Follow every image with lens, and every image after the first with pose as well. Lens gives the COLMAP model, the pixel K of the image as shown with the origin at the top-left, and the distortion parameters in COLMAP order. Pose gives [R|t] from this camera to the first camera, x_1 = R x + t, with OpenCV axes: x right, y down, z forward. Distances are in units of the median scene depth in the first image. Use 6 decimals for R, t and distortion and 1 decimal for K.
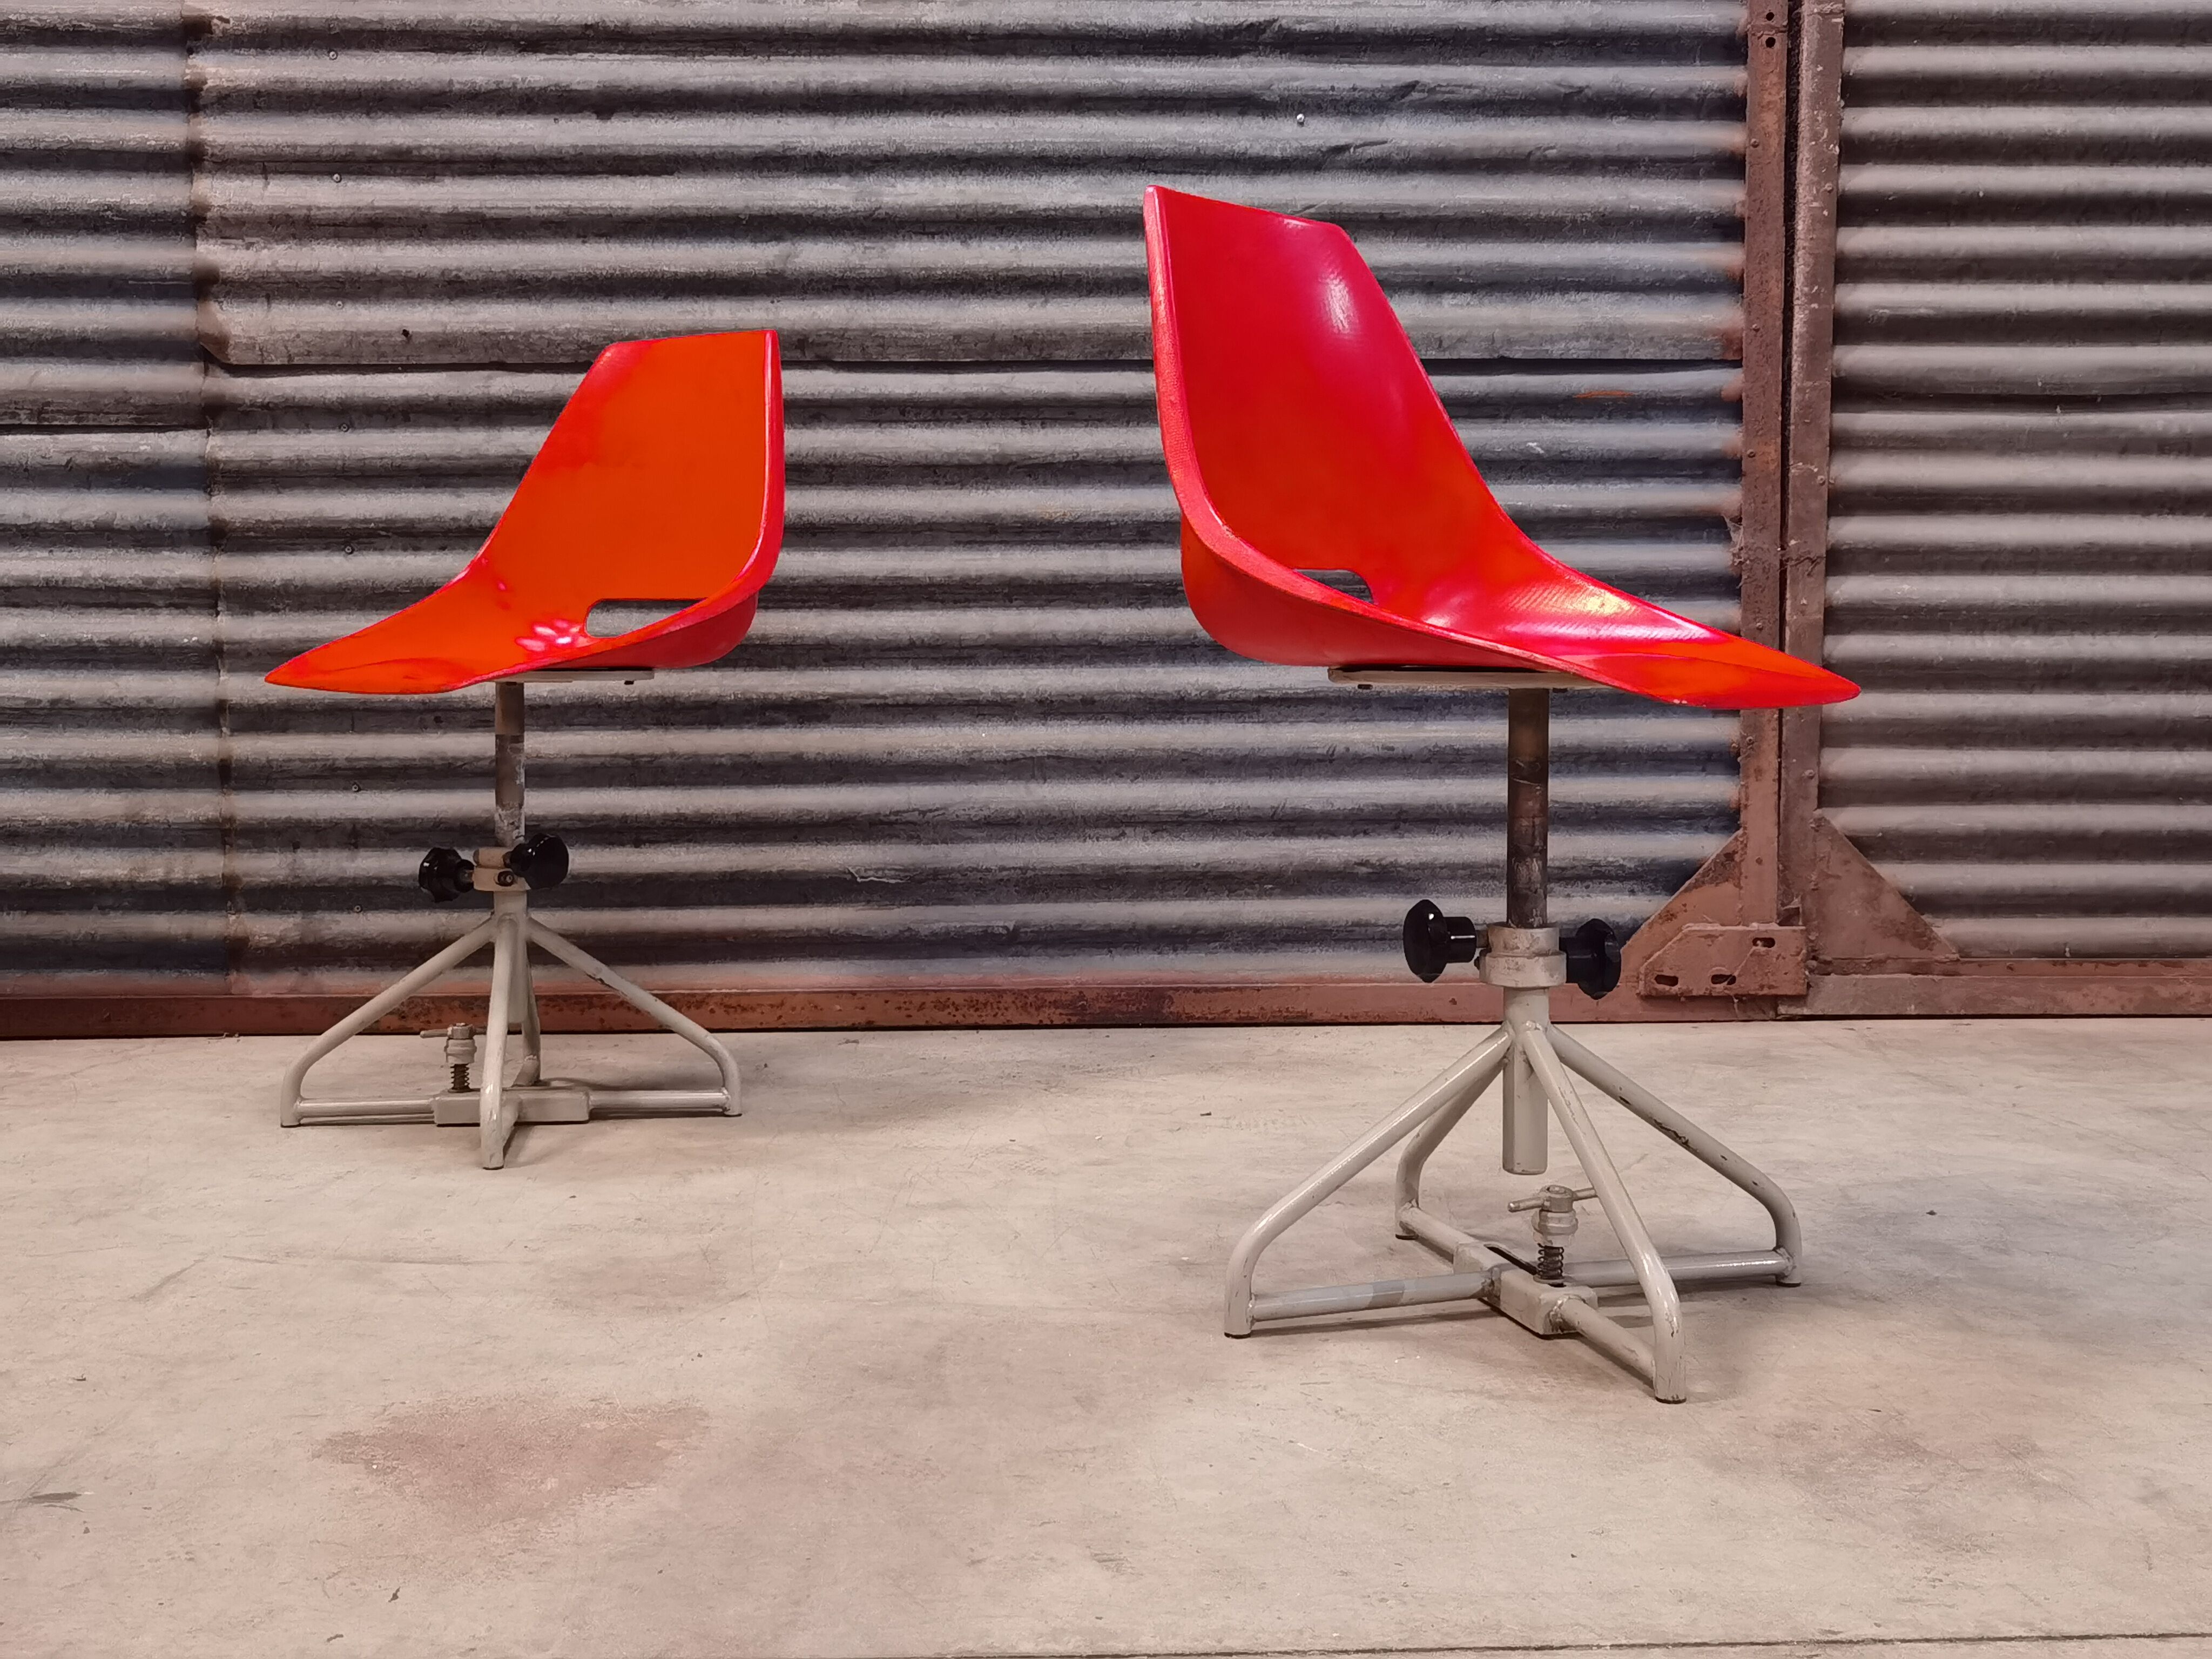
lens RADIAL K [[2432.2, 0, 1097.9], [0, 2432.2, 800.2], [0, 0, 1]] dist [-0.054412, 0.180048]
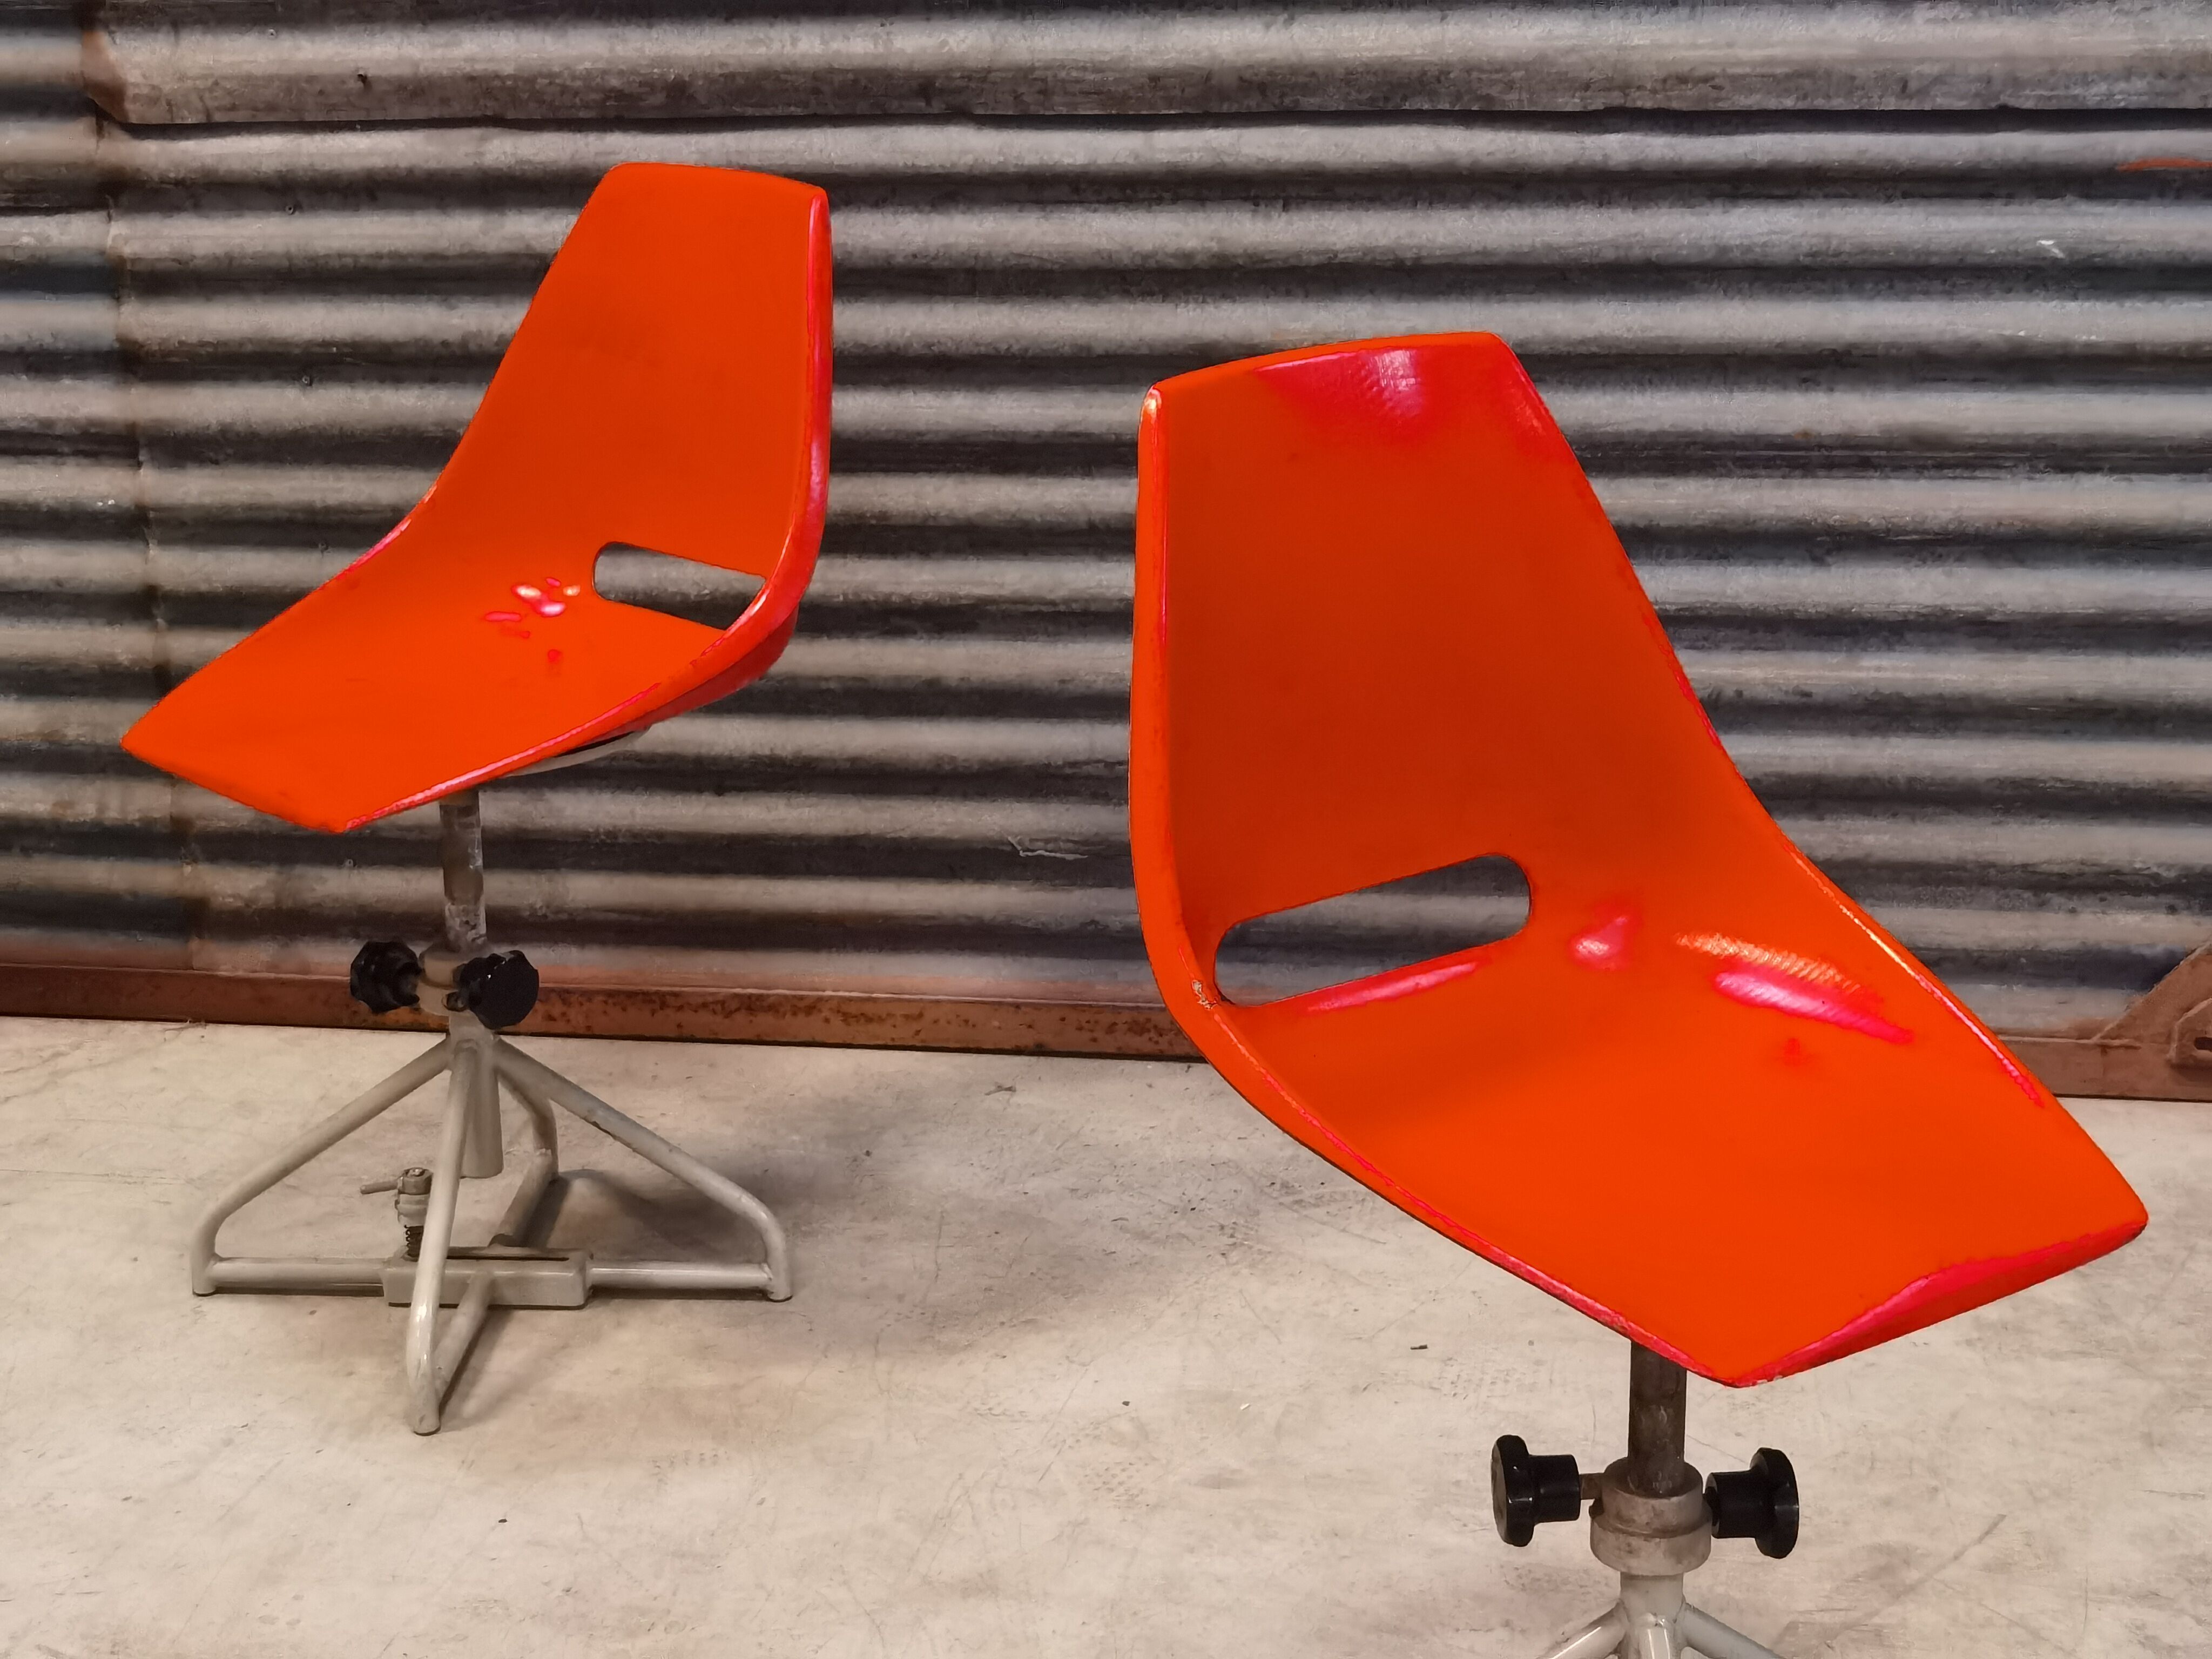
lens RADIAL K [[3642.8, 0, 1098.4], [0, 3642.8, 814.9], [0, 0, 1]] dist [0.212044, -1.636726]
pose [[0.980422, 0.044240, -0.191876, 0.128099], [0.003083, 0.970867, 0.239598, -0.235953], [0.196886, -0.235498, 0.951723, -0.002019]]
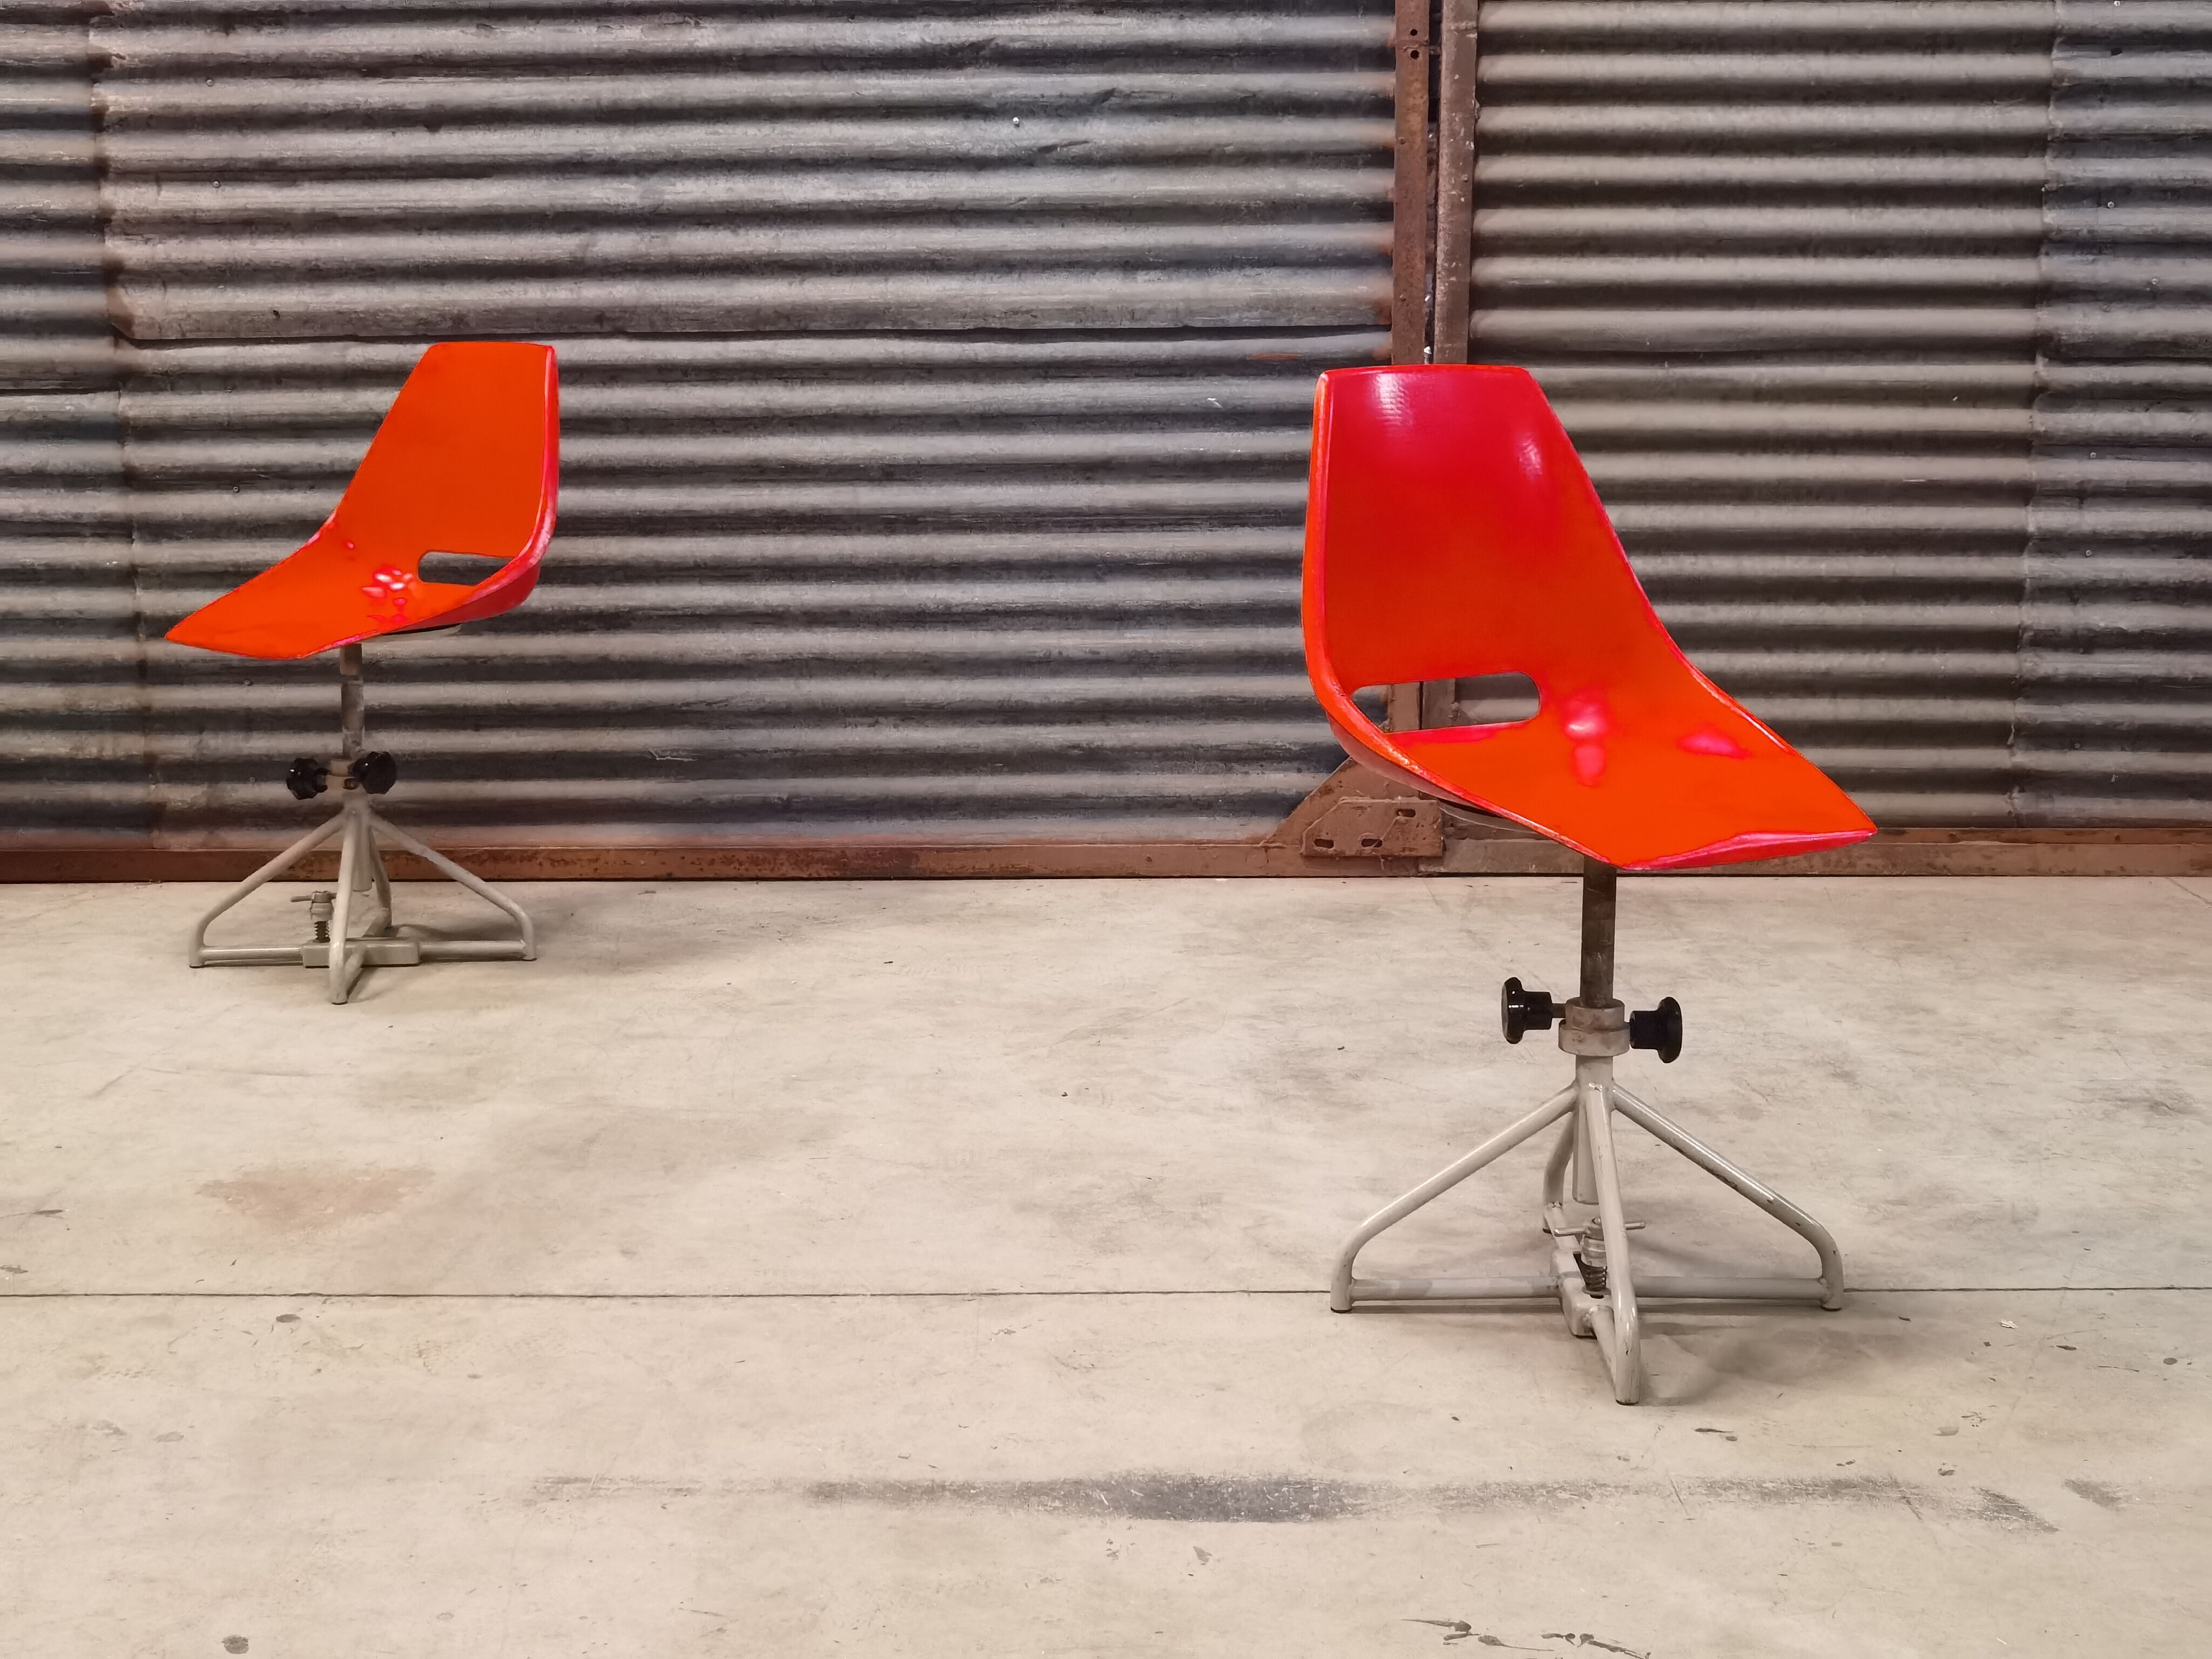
lens RADIAL K [[3029.8, 0, 1107.3], [0, 3029.8, 815.5], [0, 0, 1]] dist [0.080384, -0.573650]
pose [[0.998822, 0.006560, -0.048079, 0.204186], [-0.000968, 0.993317, 0.115414, -0.117113], [0.048515, -0.115232, 0.992153, -0.515971]]
